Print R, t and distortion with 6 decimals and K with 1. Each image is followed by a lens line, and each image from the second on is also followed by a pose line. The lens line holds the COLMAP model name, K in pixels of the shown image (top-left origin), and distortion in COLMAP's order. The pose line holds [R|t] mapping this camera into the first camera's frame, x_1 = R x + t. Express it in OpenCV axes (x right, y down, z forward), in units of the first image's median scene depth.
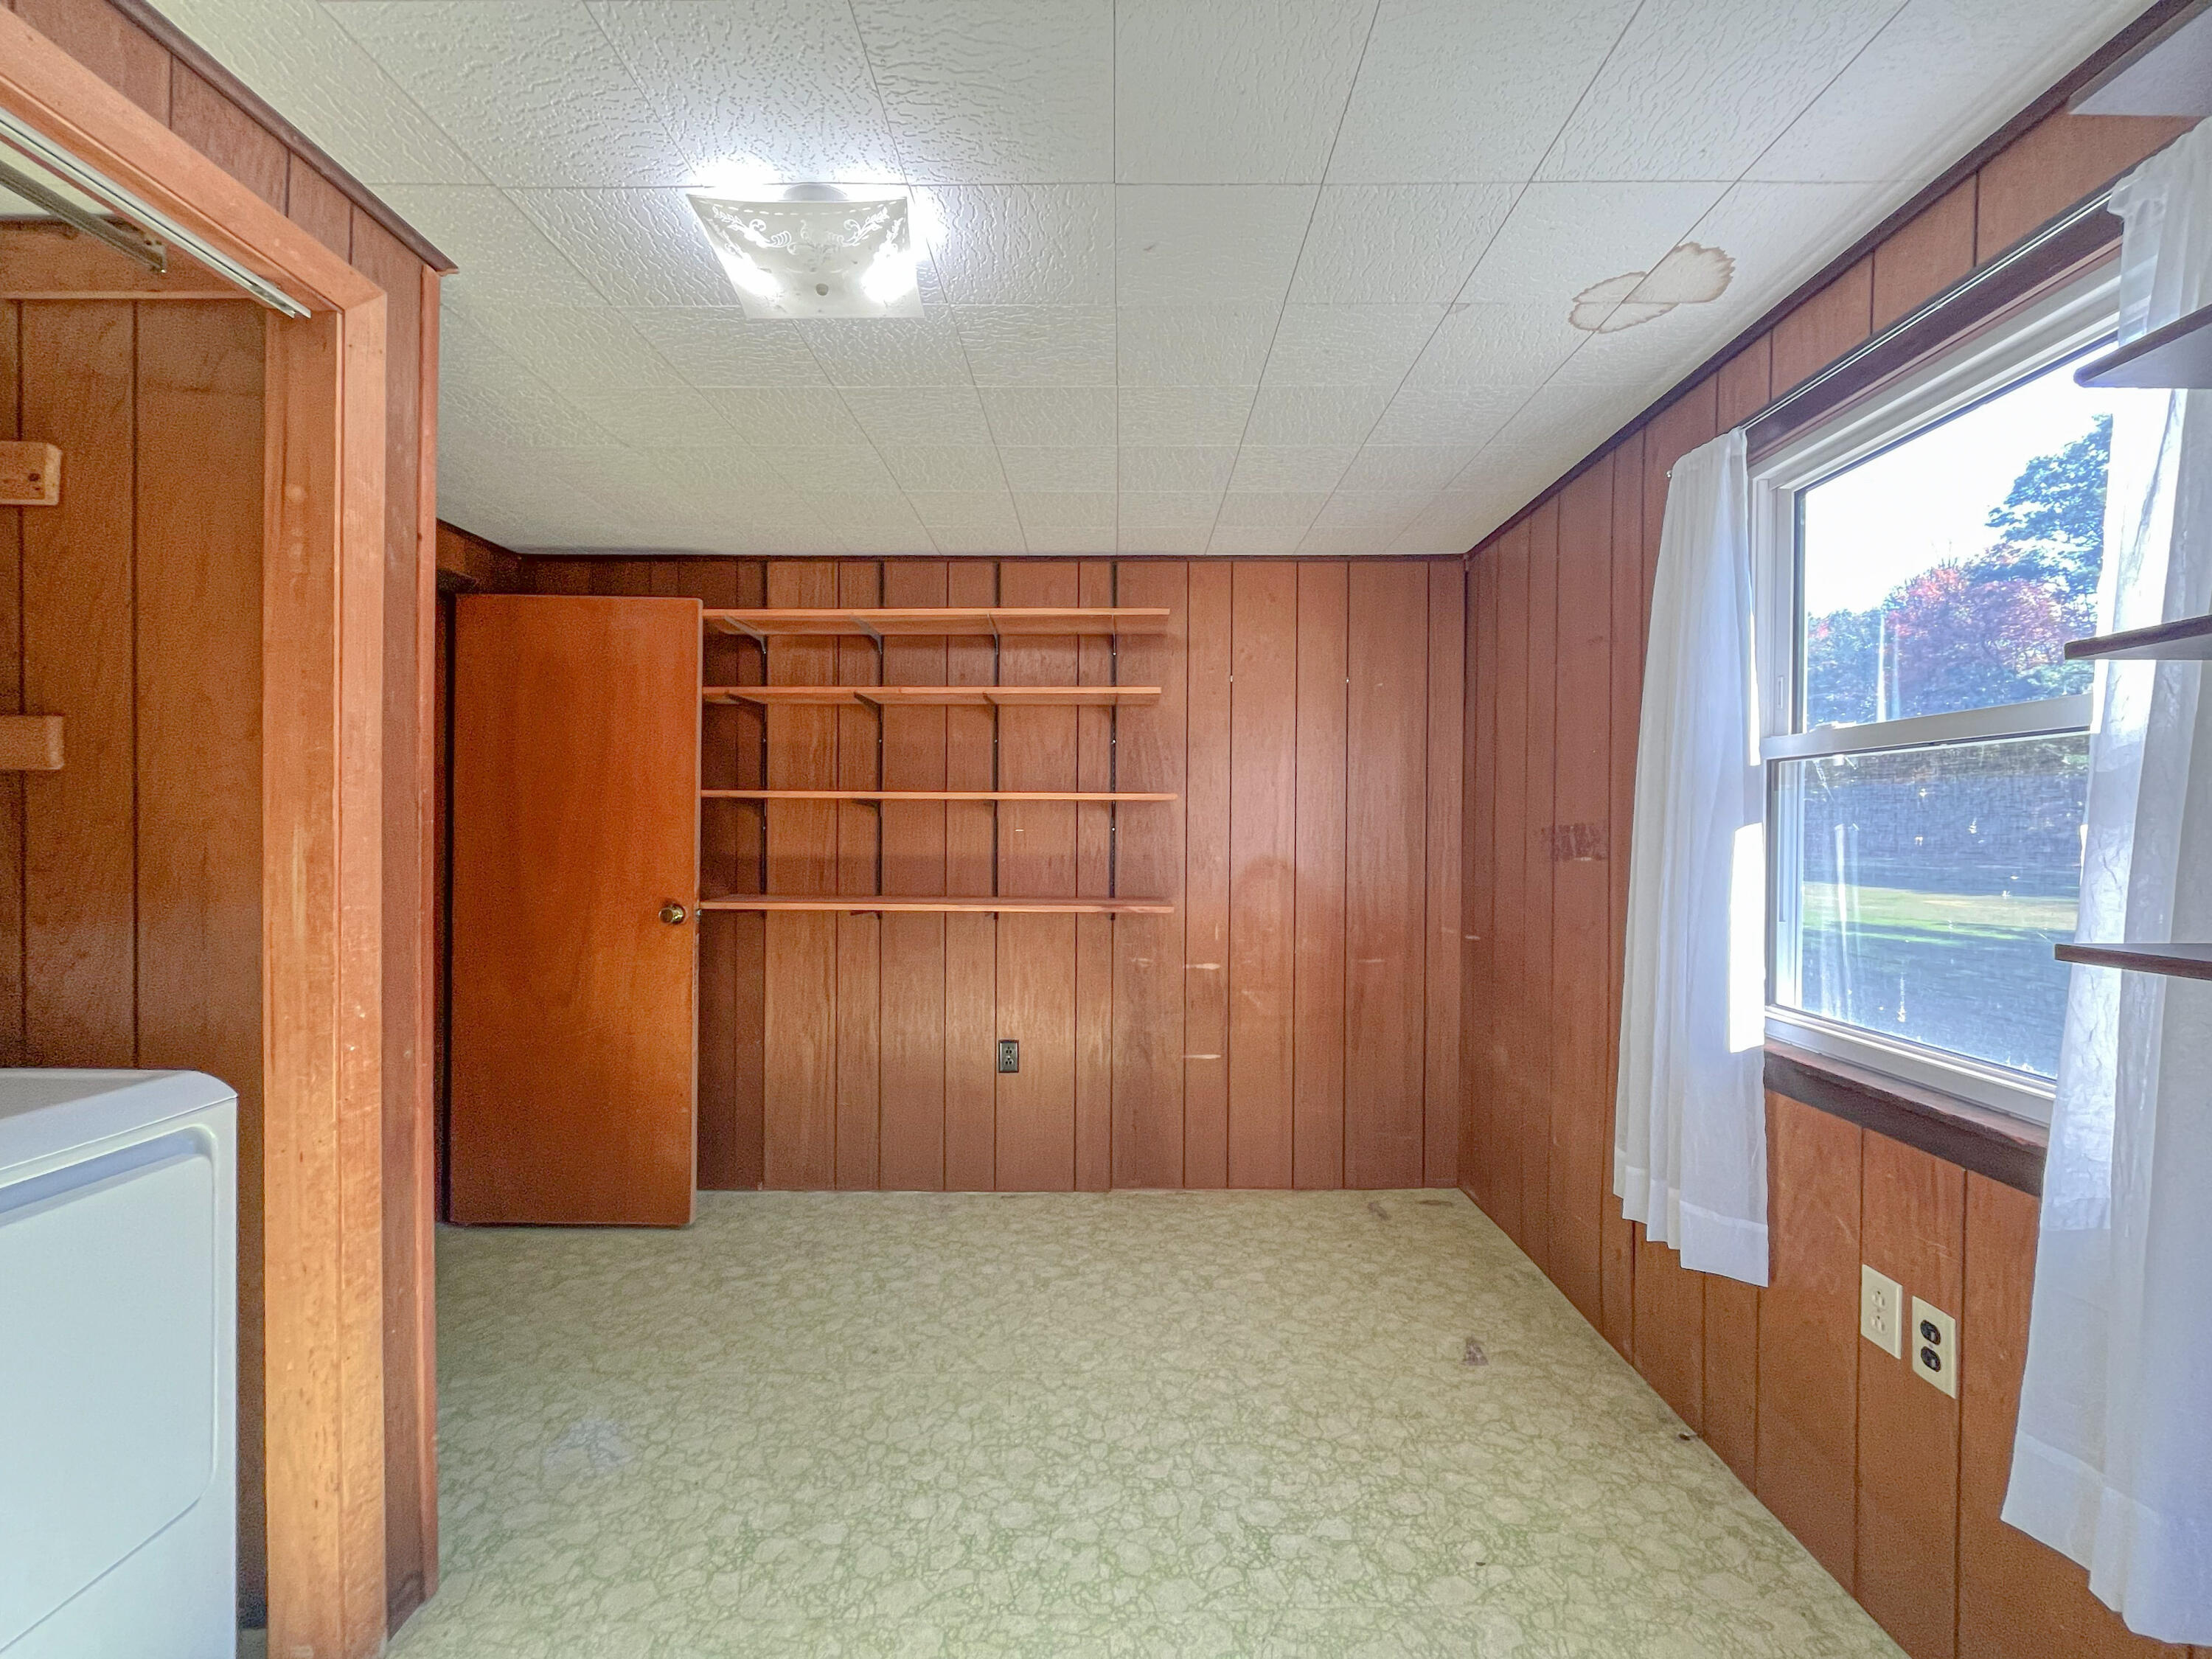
lens RADIAL K [[893.0, 0, 1106.0], [0, 893.0, 829.5], [0, 0, 1]] dist [-0.002180, -0.000128]
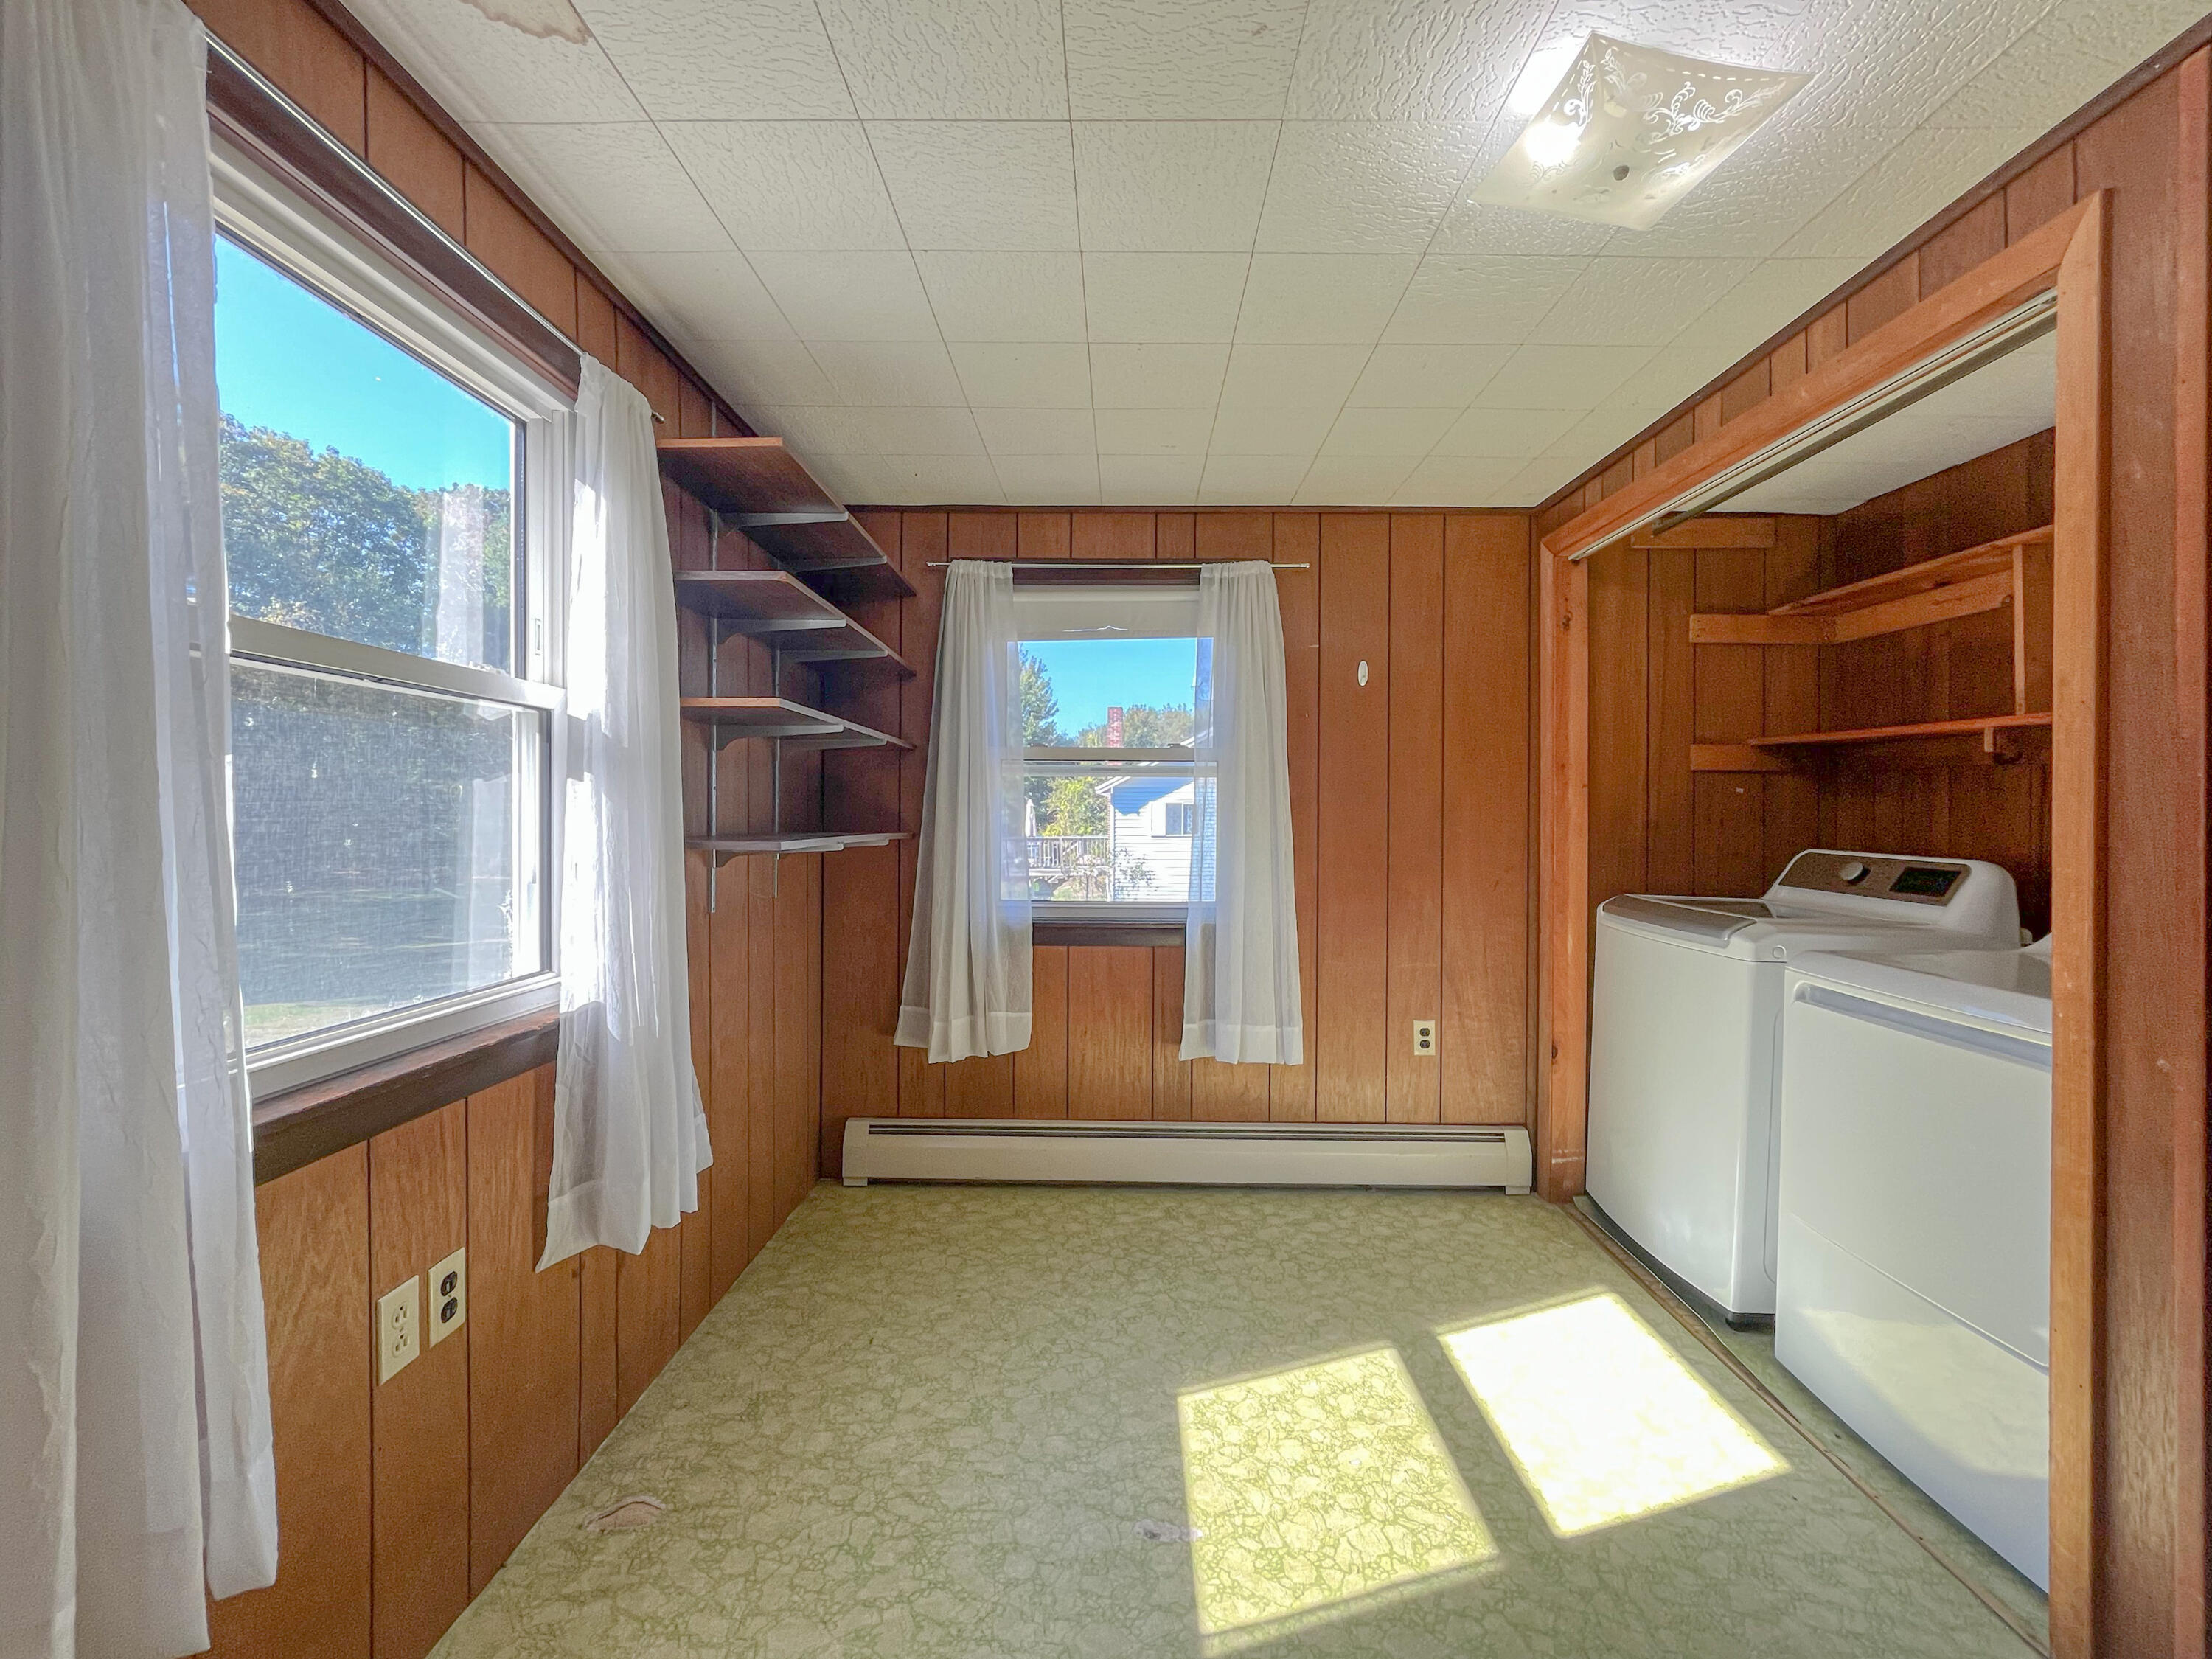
lens RADIAL K [[903.7, 0, 1107.1], [0, 903.7, 825.8], [0, 0, 1]] dist [-0.003994, 0.000030]
pose [[-0.999968, -0.007678, 0.002234, 0.150021], [-0.007655, 0.999921, 0.009927, 0.032284], [-0.002310, 0.009910, -0.999948, 1.486294]]
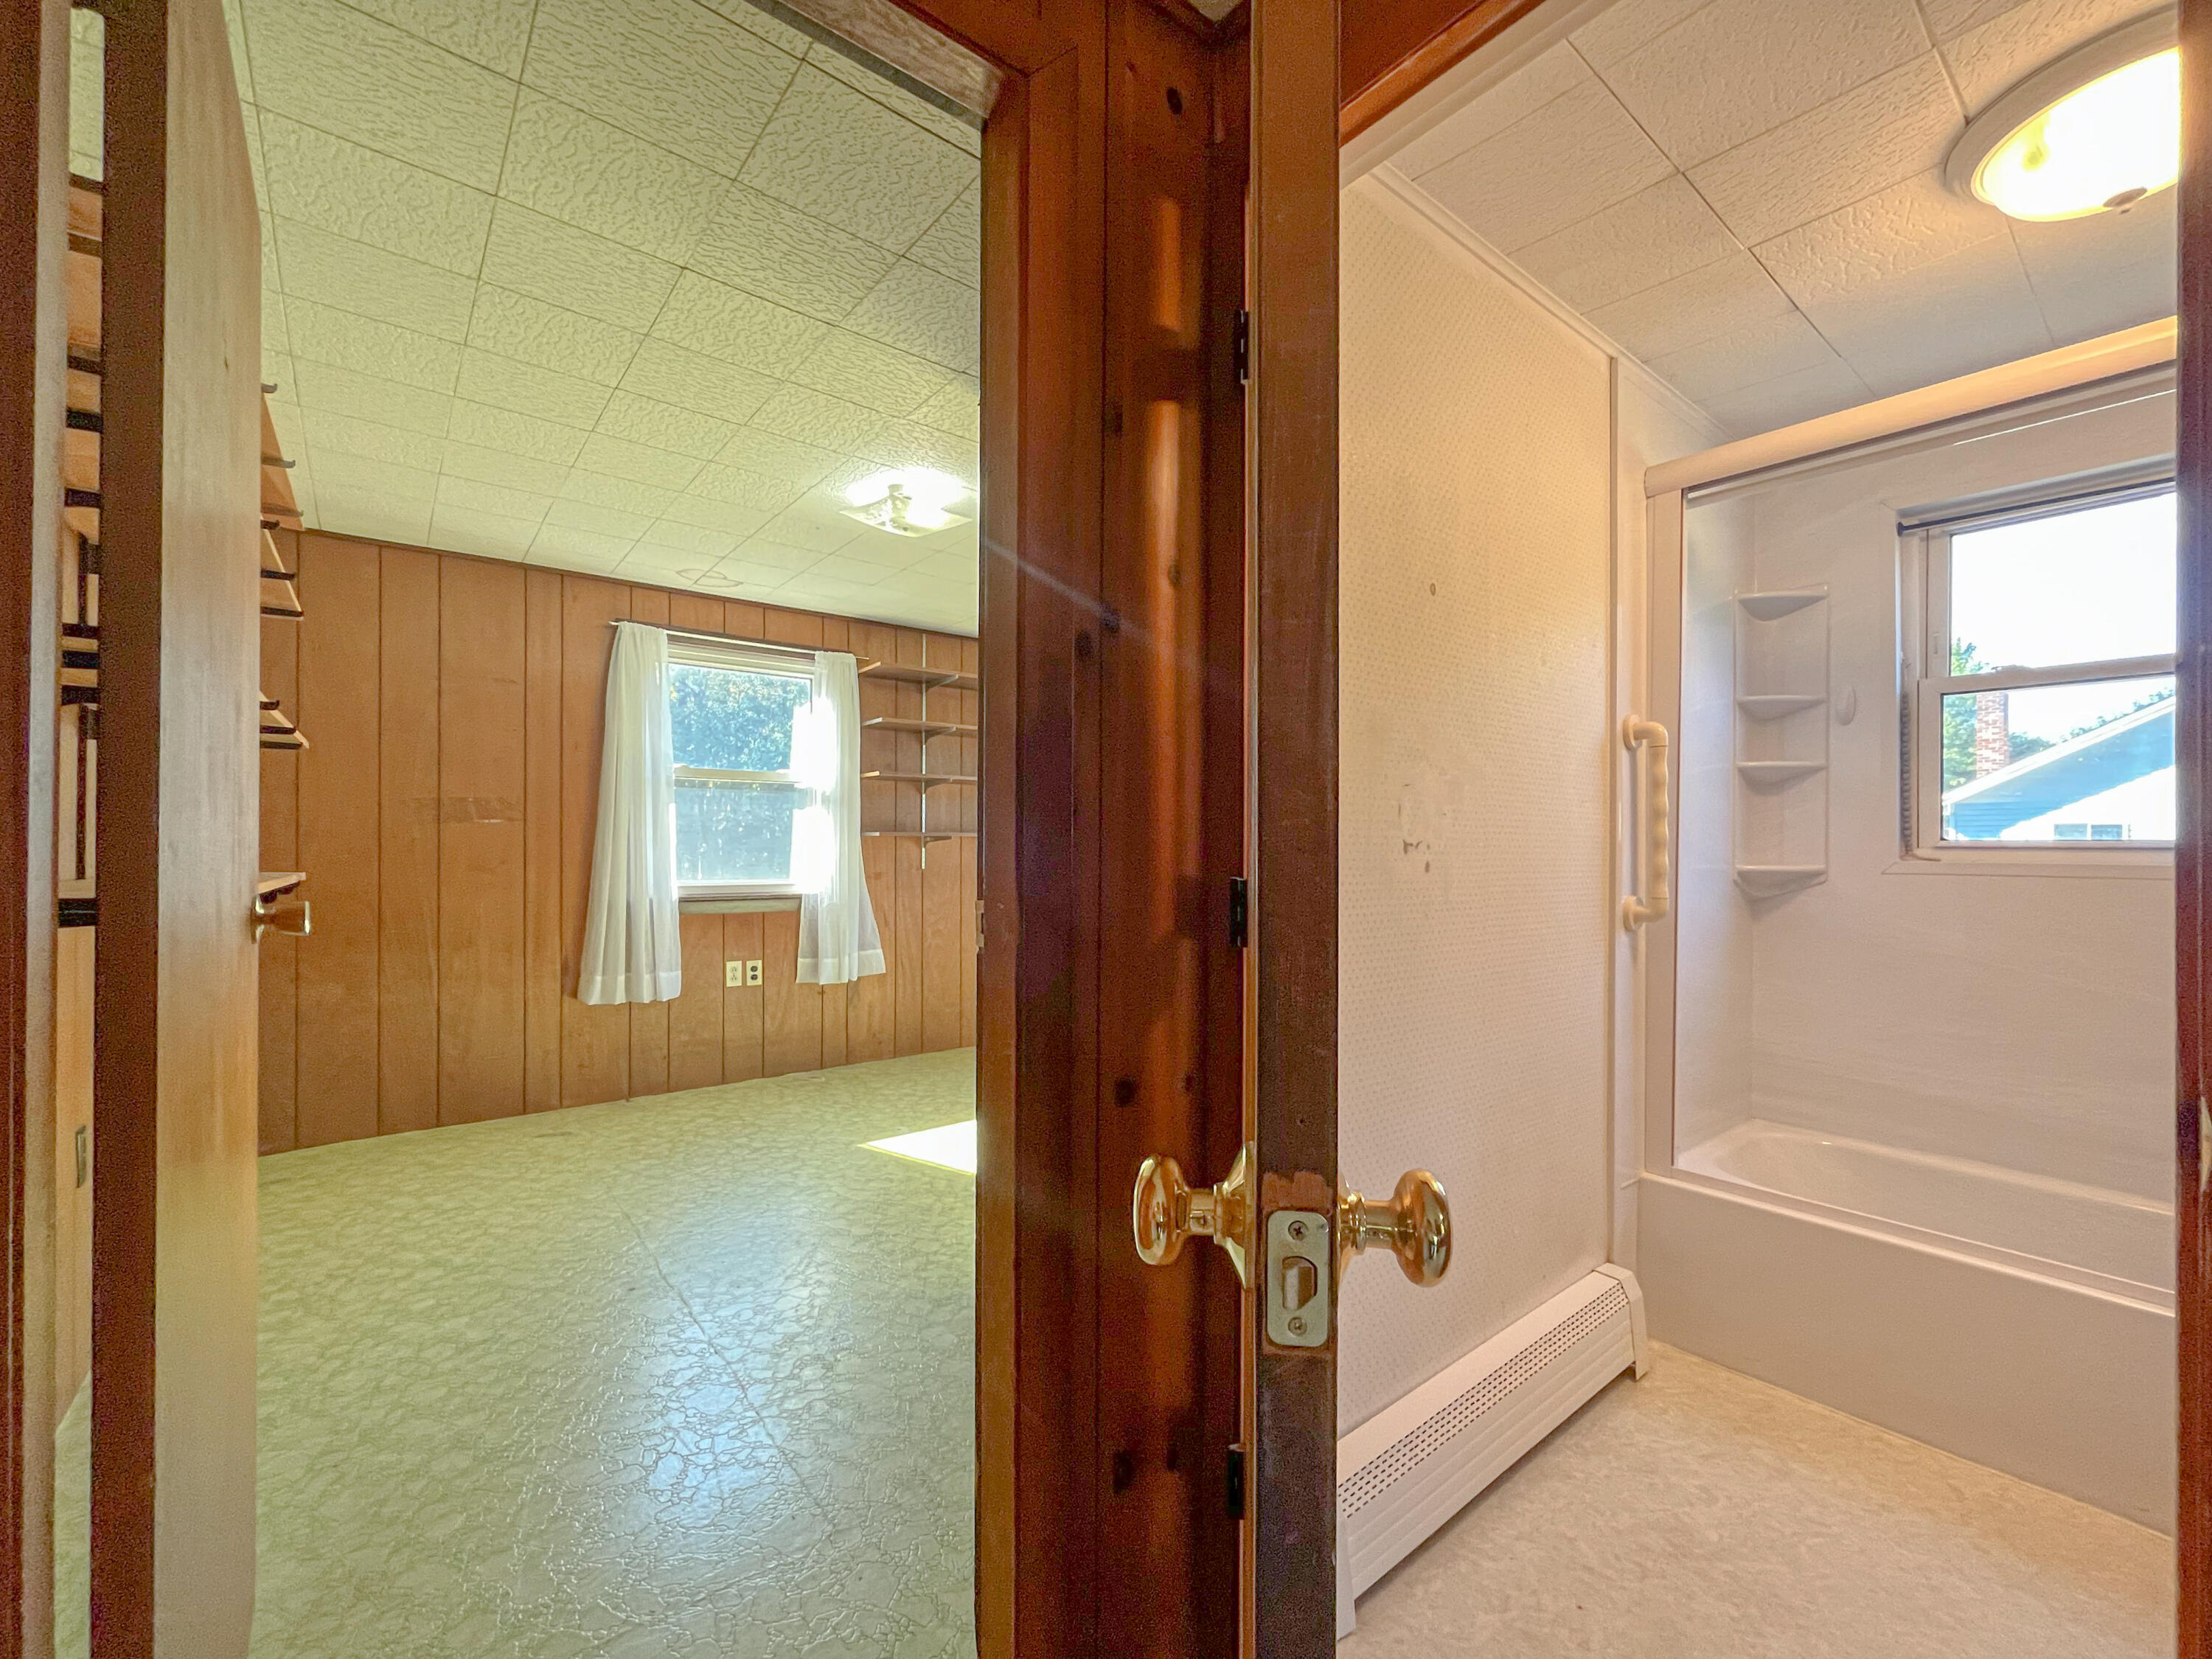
lens RADIAL K [[902.8, 0, 1113.9], [0, 902.8, 850.0], [0, 0, 1]] dist [-0.002773, -0.000322]
pose [[-0.634640, -0.005493, 0.772788, -1.735565], [-0.003855, 0.999985, 0.003942, 0.096376], [-0.772798, -0.000477, -0.634652, 1.520769]]
